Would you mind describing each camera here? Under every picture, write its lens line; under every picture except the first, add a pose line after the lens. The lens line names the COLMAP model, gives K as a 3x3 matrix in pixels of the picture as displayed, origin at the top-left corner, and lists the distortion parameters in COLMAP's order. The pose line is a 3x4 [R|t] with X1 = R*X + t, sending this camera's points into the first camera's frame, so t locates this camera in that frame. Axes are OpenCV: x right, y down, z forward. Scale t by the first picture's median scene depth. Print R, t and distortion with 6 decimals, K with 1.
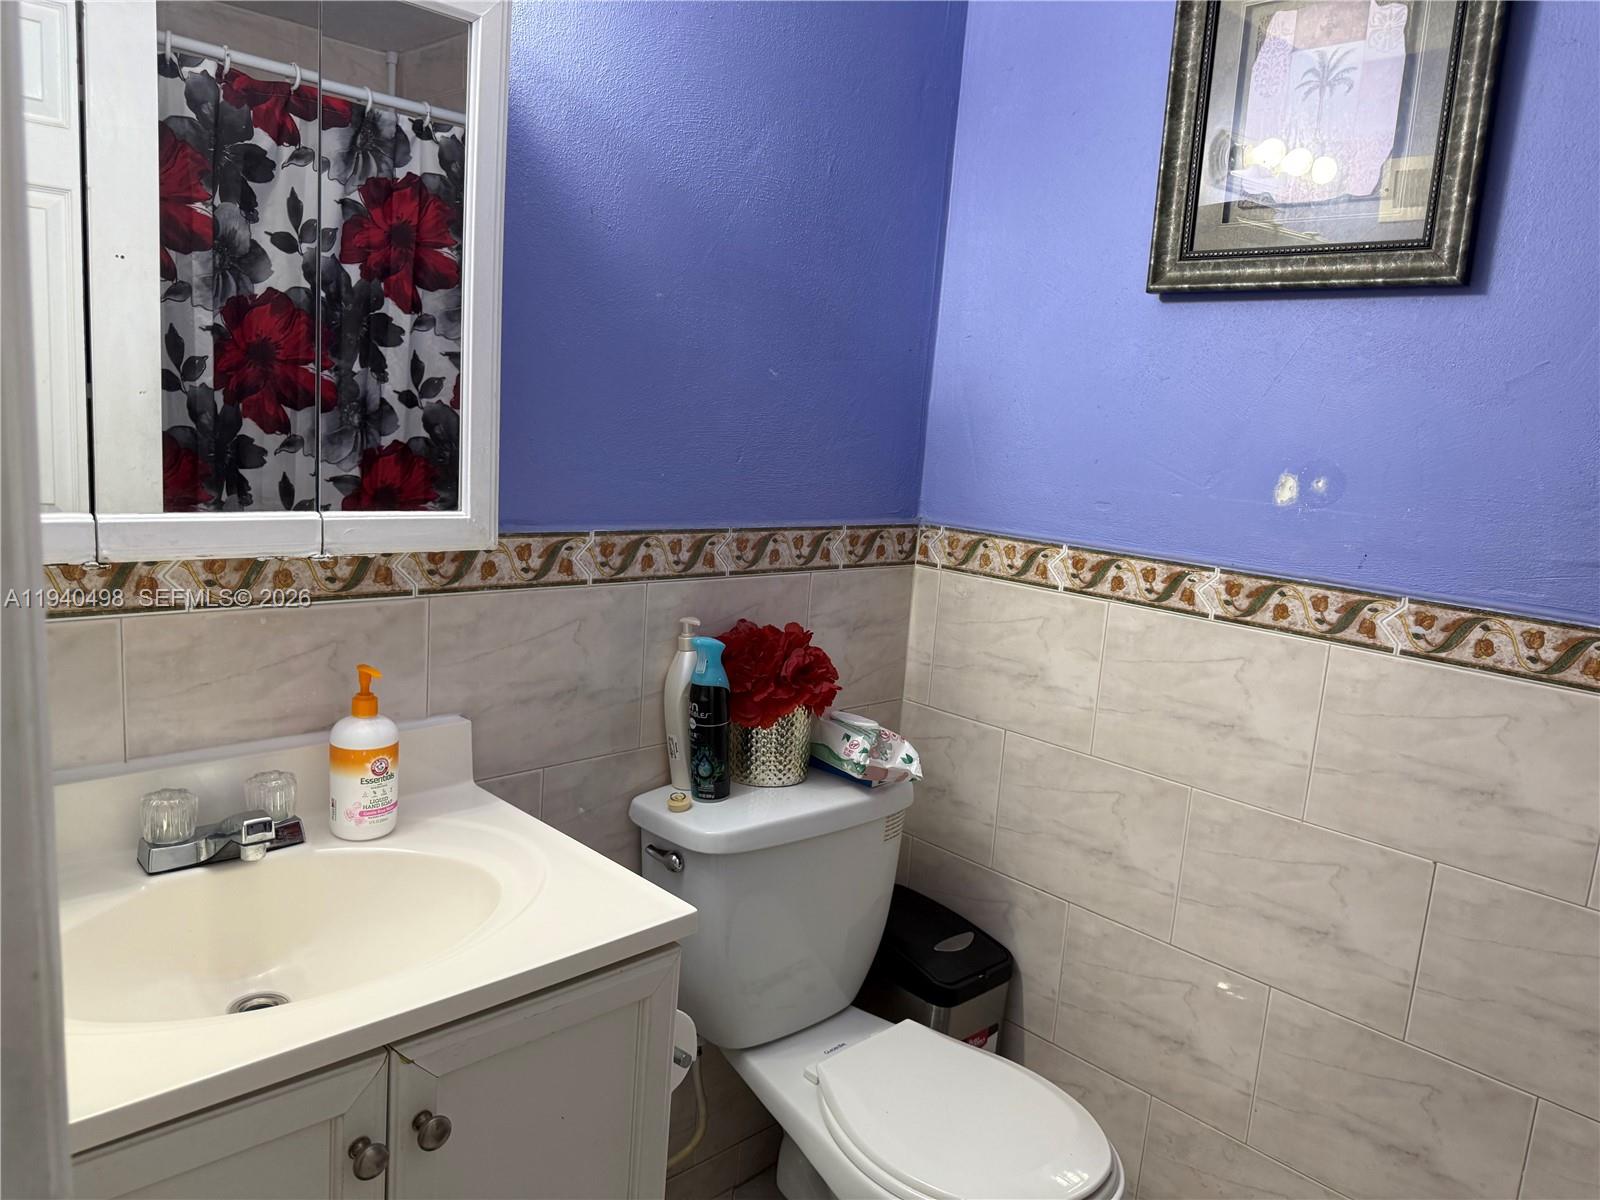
lens RADIAL K [[1123.6, 0, 799.6], [0, 1123.6, 606.7], [0, 0, 1]] dist [0.045876, -0.054867]
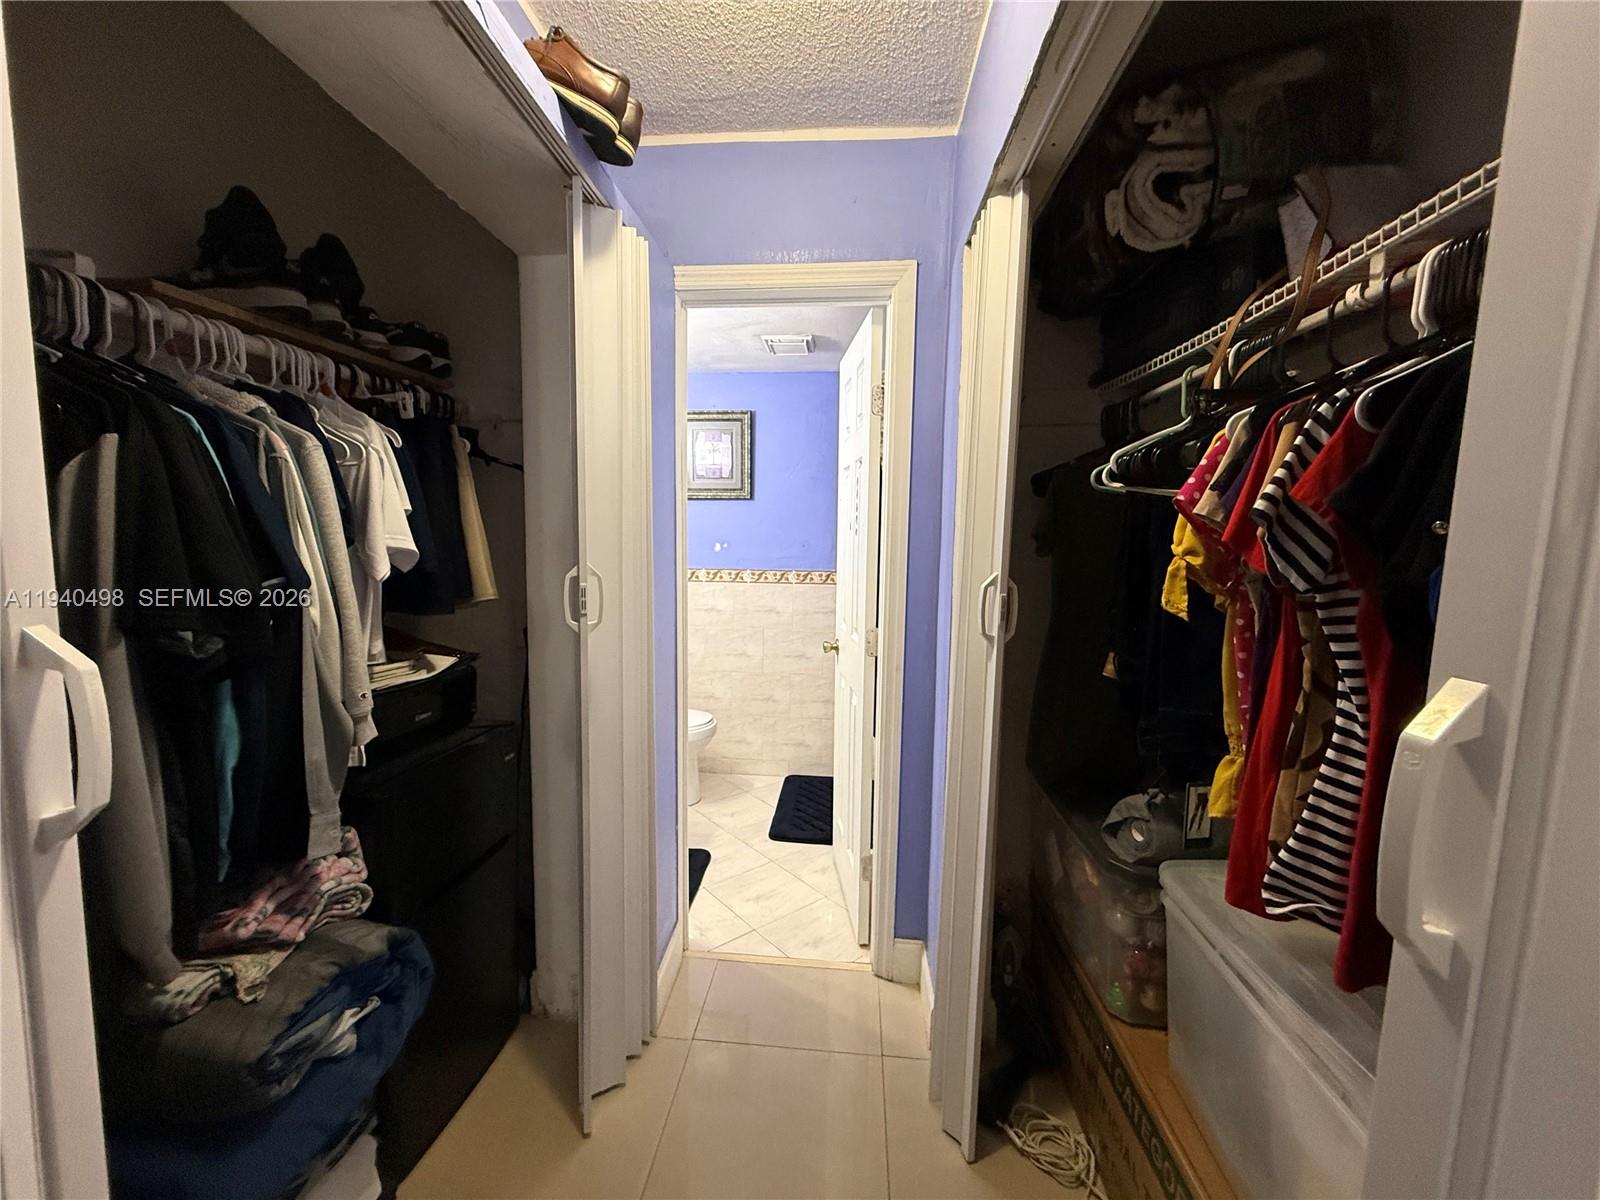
lens RADIAL K [[633.6, 0, 795.9], [0, 633.6, 600.0], [0, 0, 1]] dist [-0.002875, 0.001447]
pose [[0.750330, -0.127443, 0.648662, -0.868188], [0.151847, 0.988231, 0.018511, 0.084914], [-0.643387, 0.084607, 0.760851, -0.898172]]
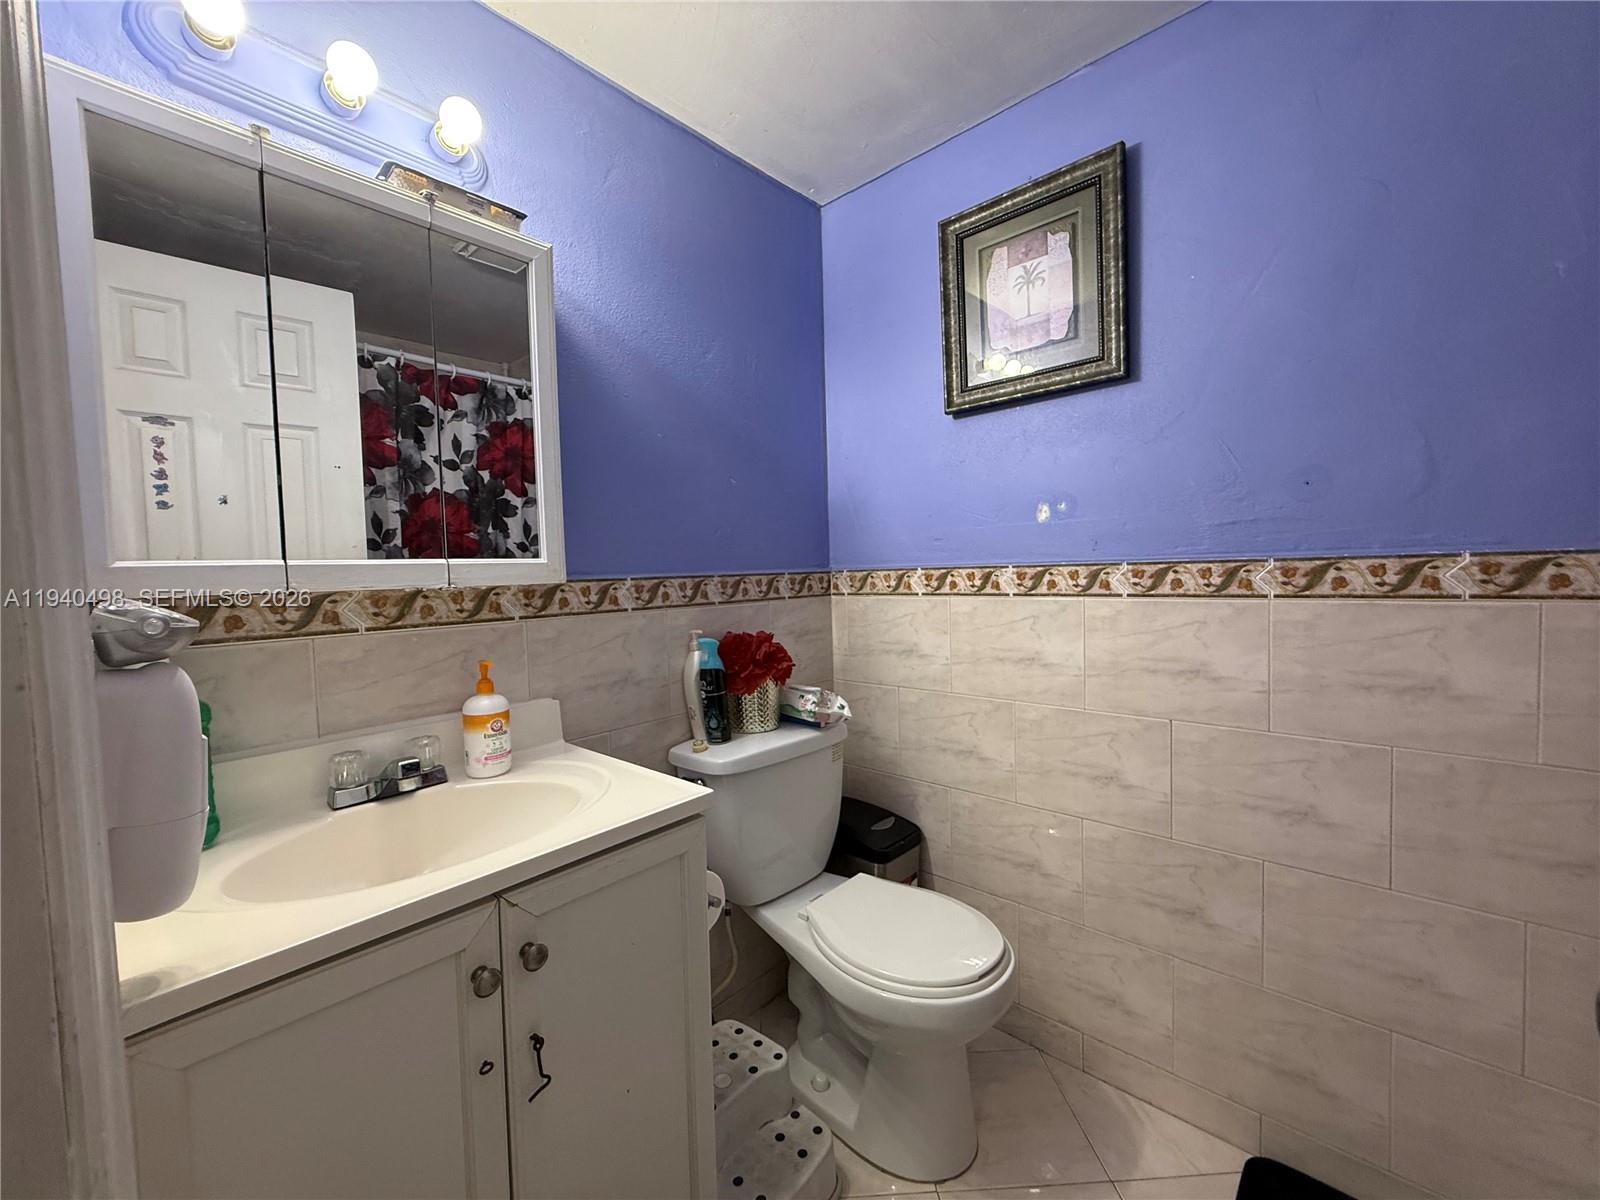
lens RADIAL K [[633.6, 0, 795.6], [0, 633.6, 597.4], [0, 0, 1]] dist [-0.002875, 0.001447]
pose [[0.992887, -0.104946, 0.056236, -0.002886], [0.111165, 0.986265, -0.122159, 0.098044], [-0.042643, 0.127542, 0.990916, 0.100692]]
